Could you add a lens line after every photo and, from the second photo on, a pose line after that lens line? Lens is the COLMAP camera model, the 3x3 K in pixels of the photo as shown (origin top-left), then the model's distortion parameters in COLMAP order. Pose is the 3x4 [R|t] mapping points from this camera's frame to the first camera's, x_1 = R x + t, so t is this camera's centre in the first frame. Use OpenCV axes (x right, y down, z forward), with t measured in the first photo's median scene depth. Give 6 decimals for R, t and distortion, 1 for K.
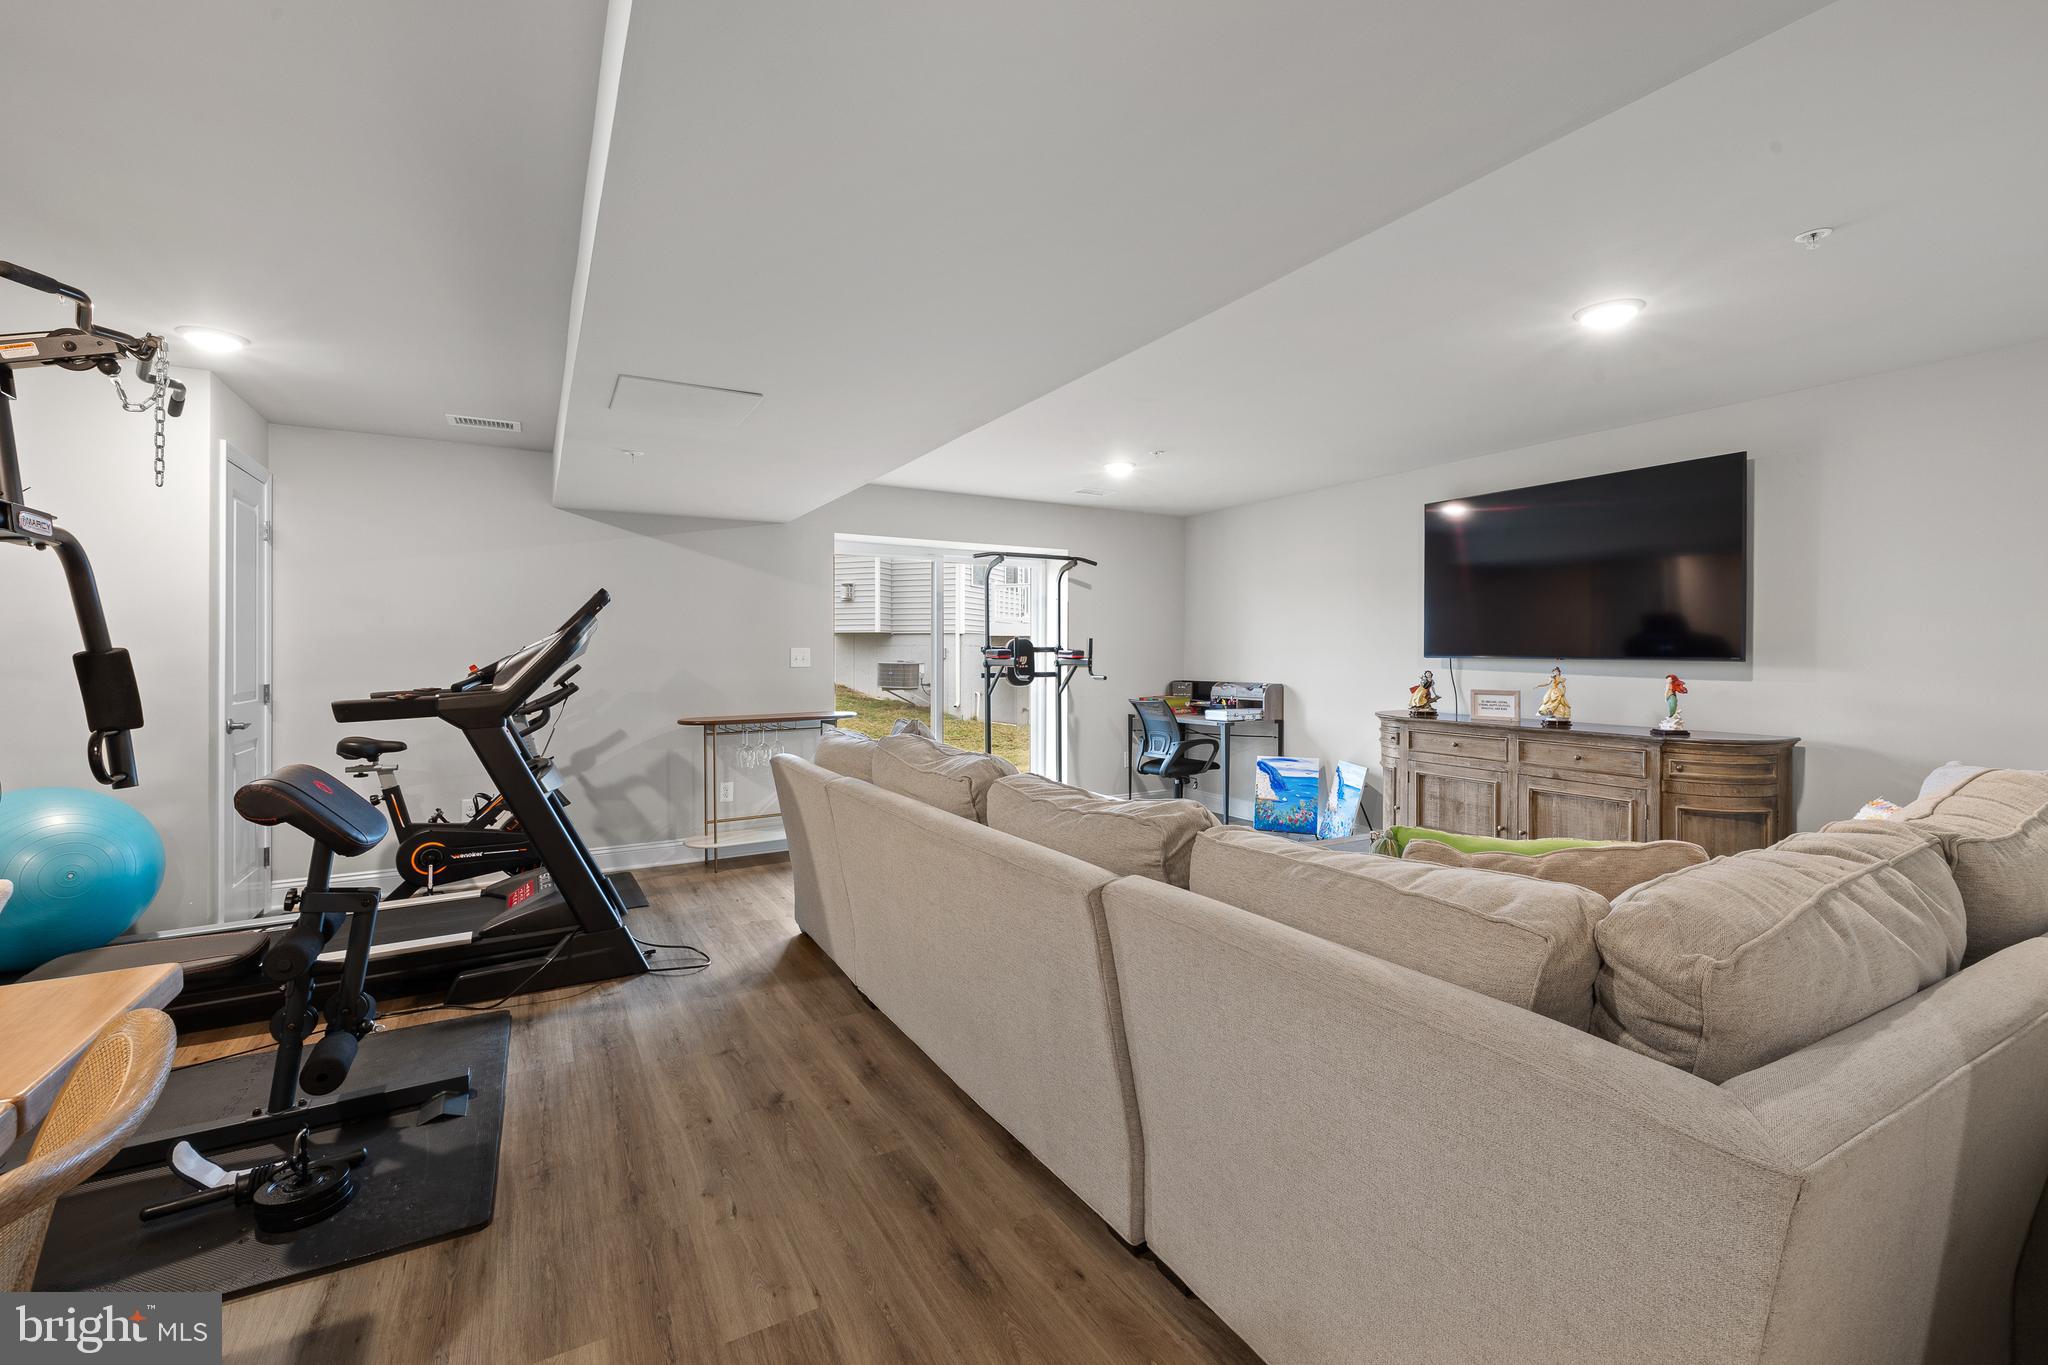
lens RADIAL K [[874.2, 0, 1044.2], [0, 874.2, 652.9], [0, 0, 1]] dist [-0.002306, 0.000996]
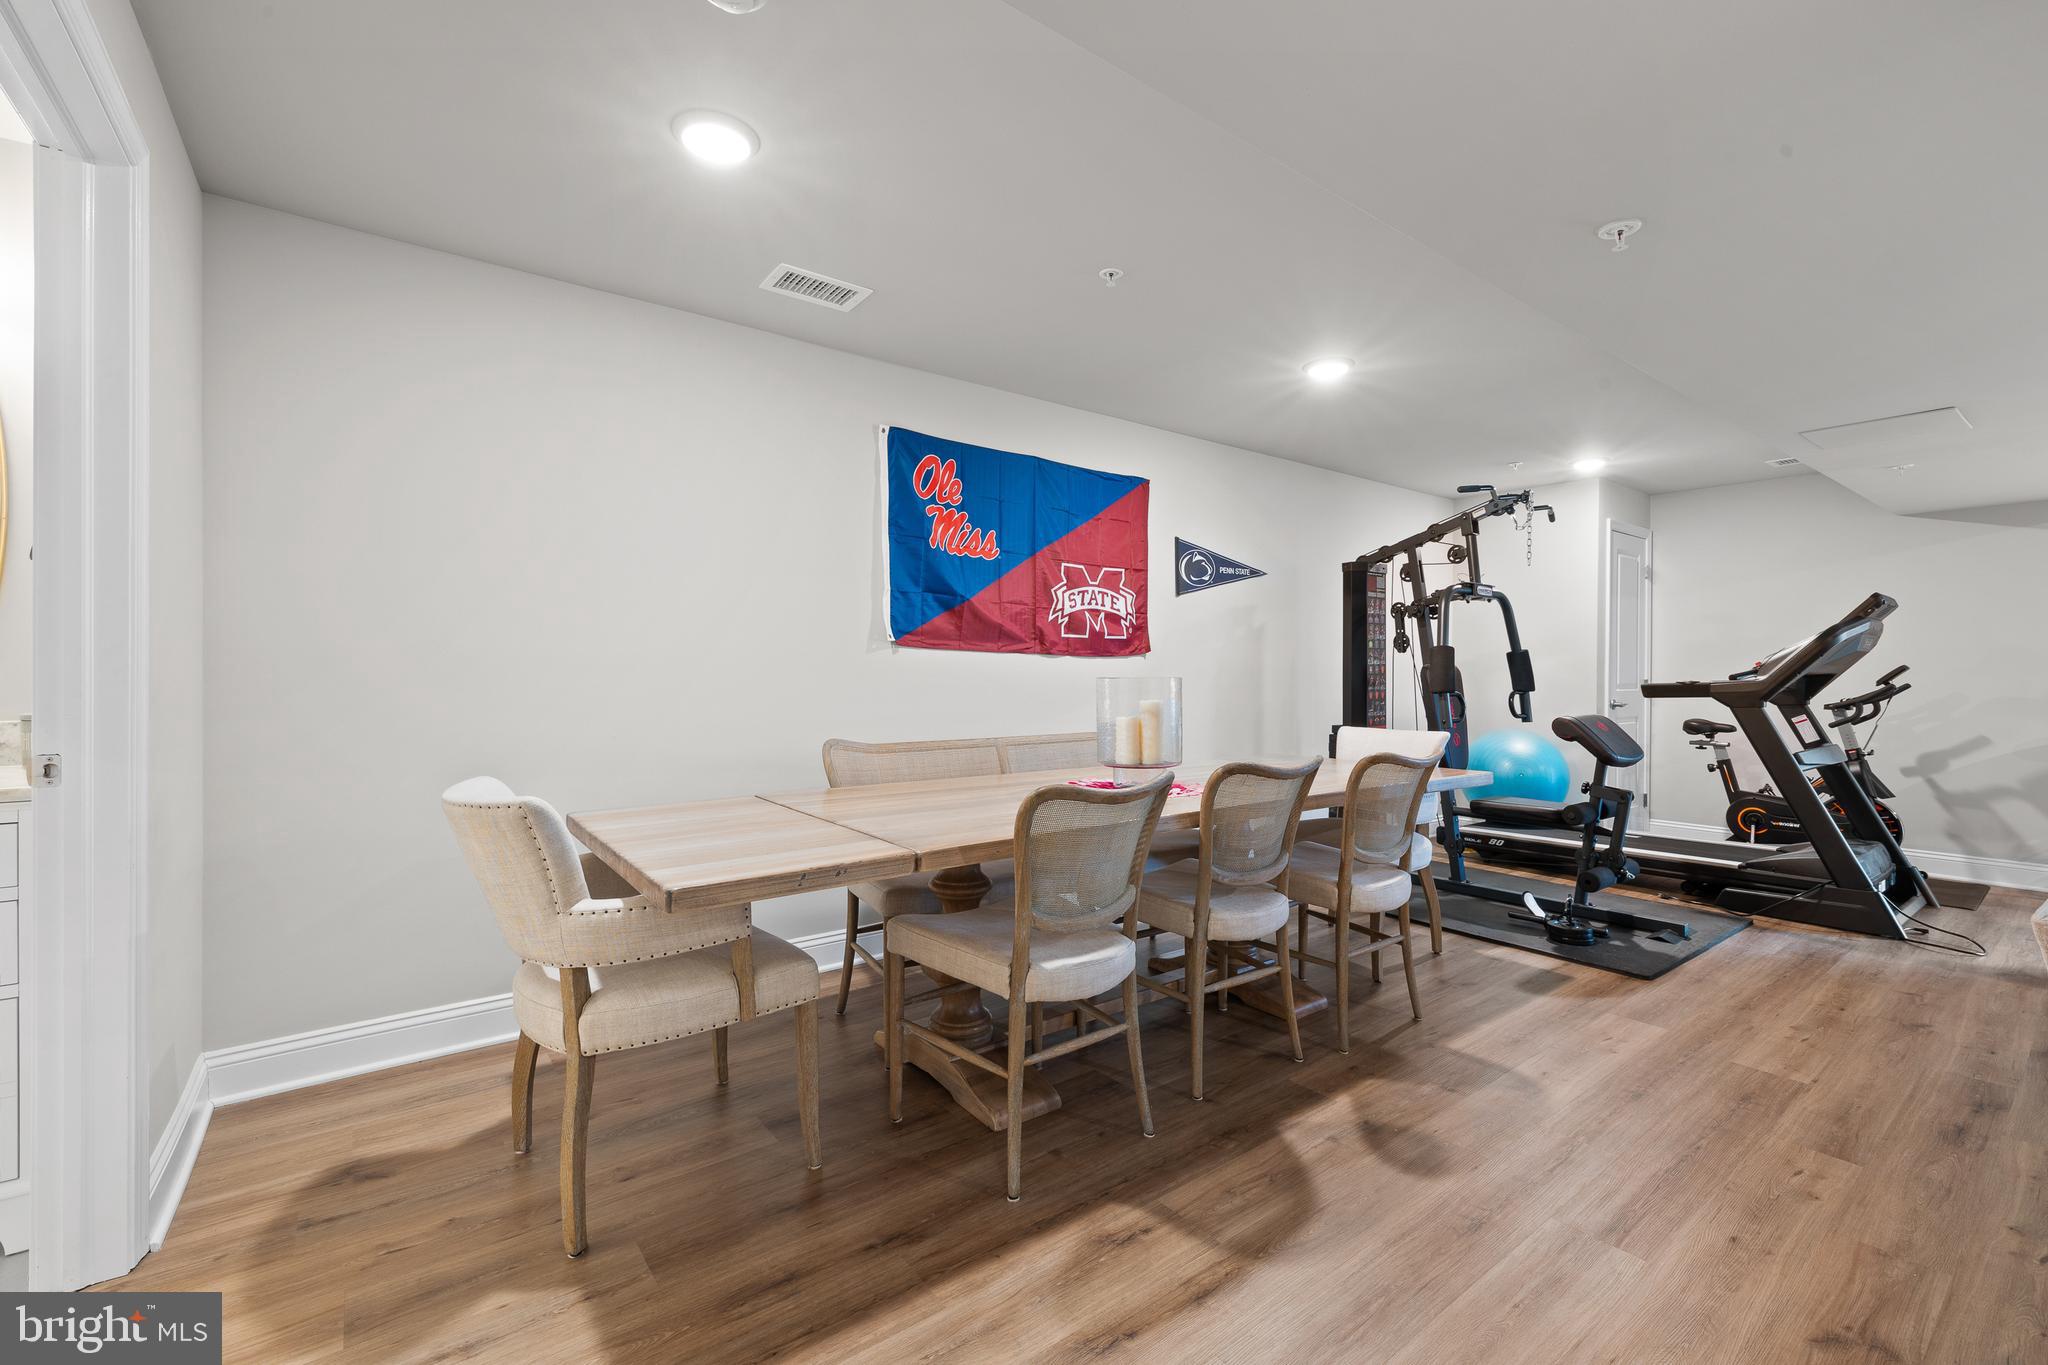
lens RADIAL K [[874.2, 0, 1030.2], [0, 874.2, 675.9], [0, 0, 1]] dist [-0.002306, 0.000996]
pose [[0.131295, 0.005792, -0.991326, 0.699682], [-0.003189, 0.999980, 0.005420, 0.045749], [0.991338, 0.002450, 0.131311, -0.331479]]
